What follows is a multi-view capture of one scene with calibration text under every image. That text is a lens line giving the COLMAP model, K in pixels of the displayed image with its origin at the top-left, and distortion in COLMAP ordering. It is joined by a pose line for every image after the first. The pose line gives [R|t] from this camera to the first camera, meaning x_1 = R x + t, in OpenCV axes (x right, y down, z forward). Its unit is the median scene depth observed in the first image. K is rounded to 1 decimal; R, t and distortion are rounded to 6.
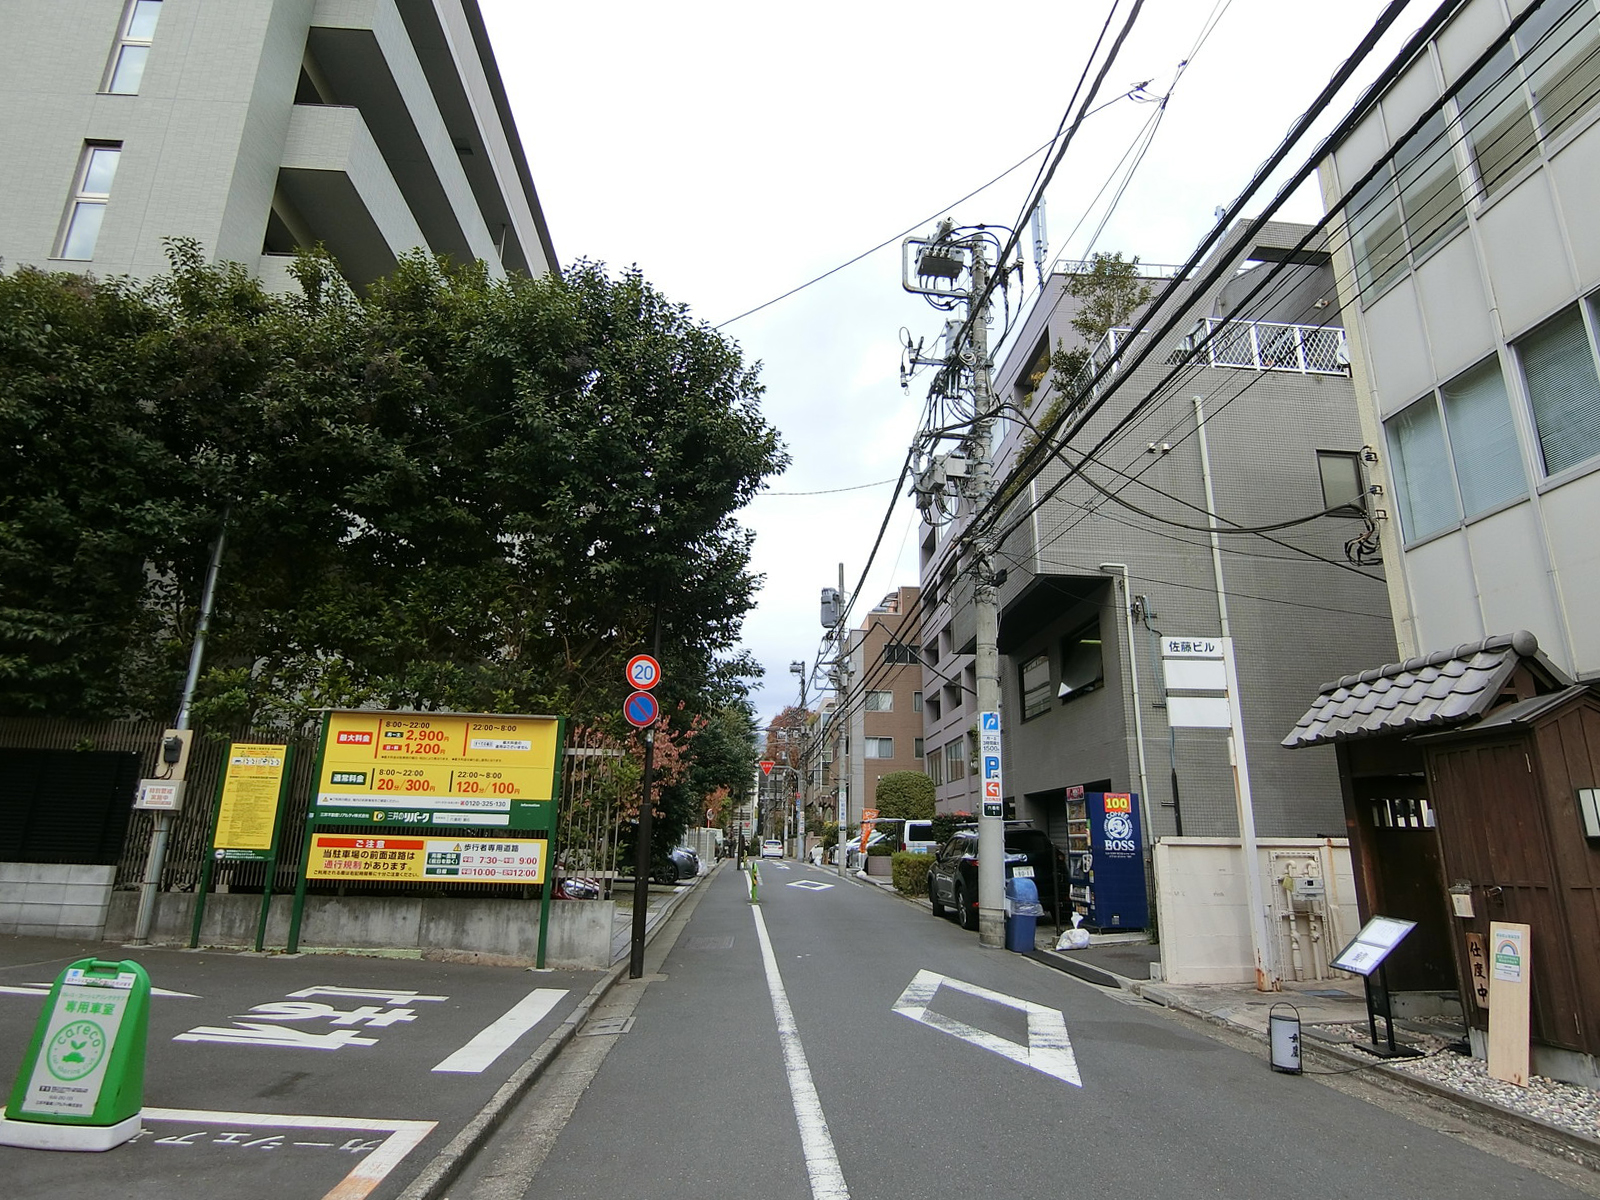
lens RADIAL K [[903.9, 0, 800.0], [0, 903.9, 600.0], [0, 0, 1]] dist [0.002255, 0.000963]
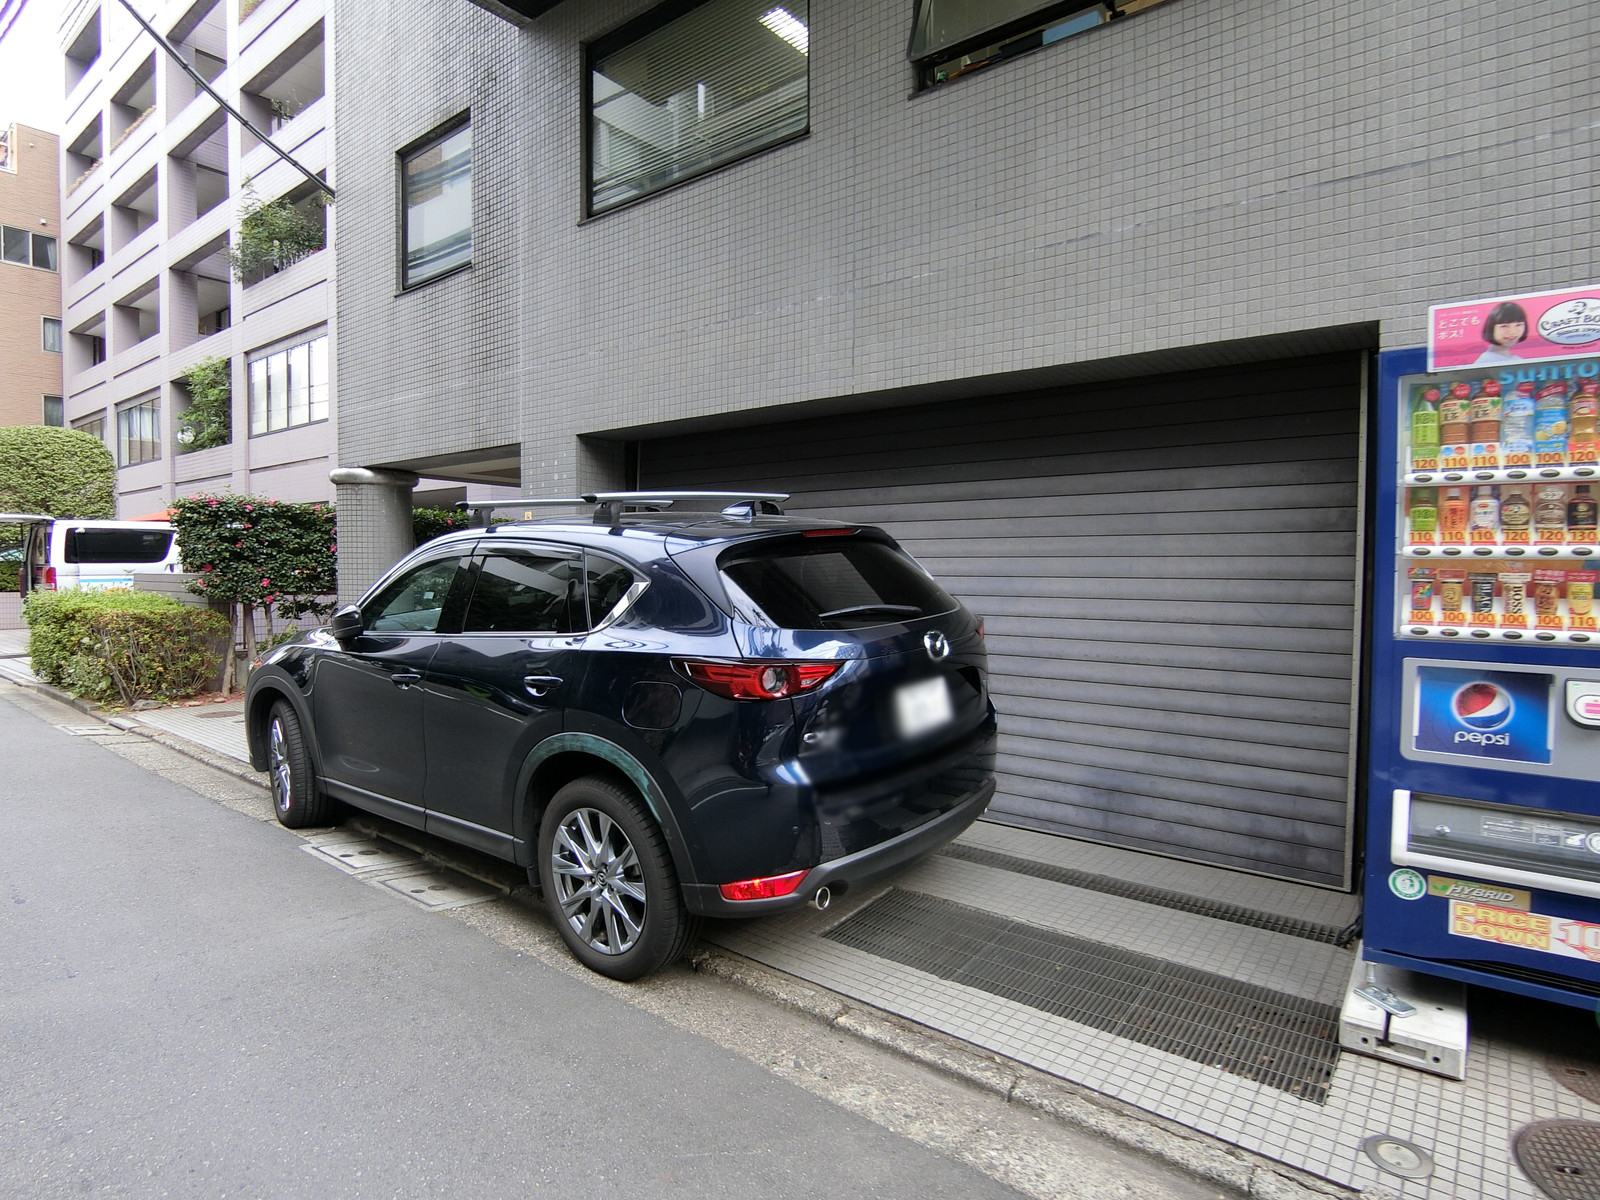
lens RADIAL K [[903.9, 0, 800.0], [0, 903.9, 600.0], [0, 0, 1]] dist [0.002255, 0.000963]
pose [[0.671621, -0.030417, 0.740271, 0.029499], [-0.191999, 0.957879, 0.213552, 0.112575], [-0.715585, -0.285557, 0.637491, 0.425643]]
